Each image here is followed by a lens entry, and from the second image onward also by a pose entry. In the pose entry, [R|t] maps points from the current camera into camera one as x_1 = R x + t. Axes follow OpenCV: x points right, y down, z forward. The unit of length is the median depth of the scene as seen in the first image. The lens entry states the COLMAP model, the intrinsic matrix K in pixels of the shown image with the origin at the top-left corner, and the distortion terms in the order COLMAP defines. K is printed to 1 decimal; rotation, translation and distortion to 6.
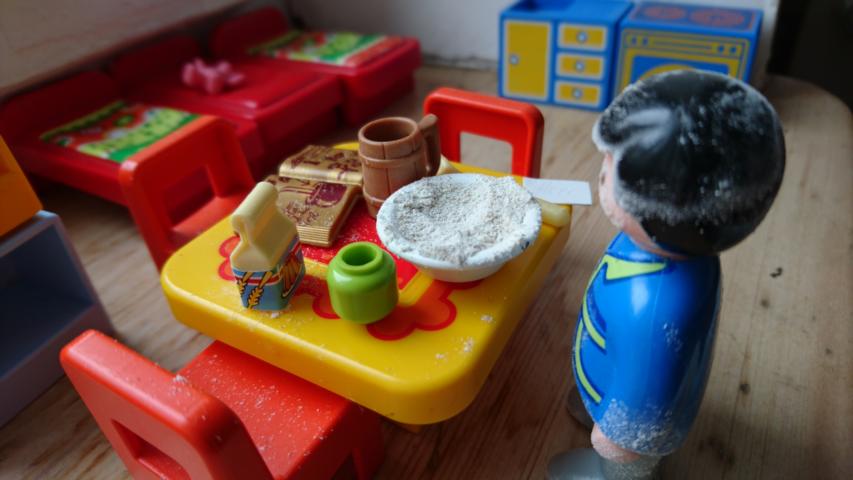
lens RADIAL K [[559.0, 0, 420.6], [0, 559.0, 235.5], [0, 0, 1]] dist [-0.042298, -0.017553]
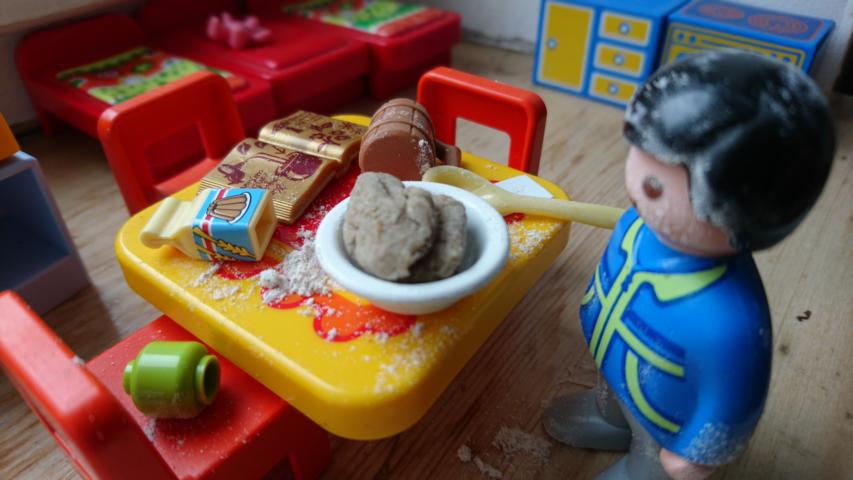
lens RADIAL K [[559.0, 0, 425.0], [0, 559.0, 248.8], [0, 0, 1]] dist [-0.042298, -0.017553]
pose [[0.991055, 0.123835, -0.049747, 0.068853], [-0.120837, 0.990897, 0.059339, -0.017948], [0.056642, -0.052796, 0.996998, 0.085643]]
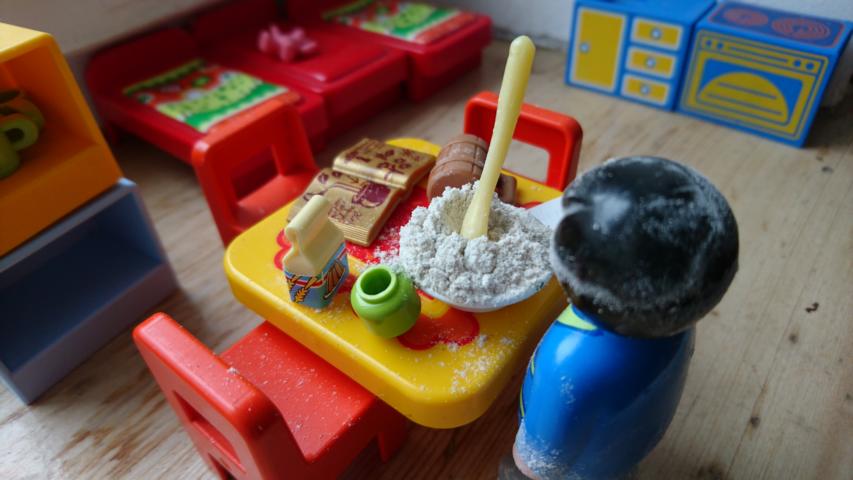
lens RADIAL K [[559.0, 0, 426.3], [0, 559.0, 236.8], [0, 0, 1]] dist [-0.042298, -0.017553]
pose [[0.990450, 0.103424, -0.091174, 0.026266], [-0.095585, 0.991654, 0.086520, -0.079309], [0.099361, -0.076979, 0.992069, -0.050559]]
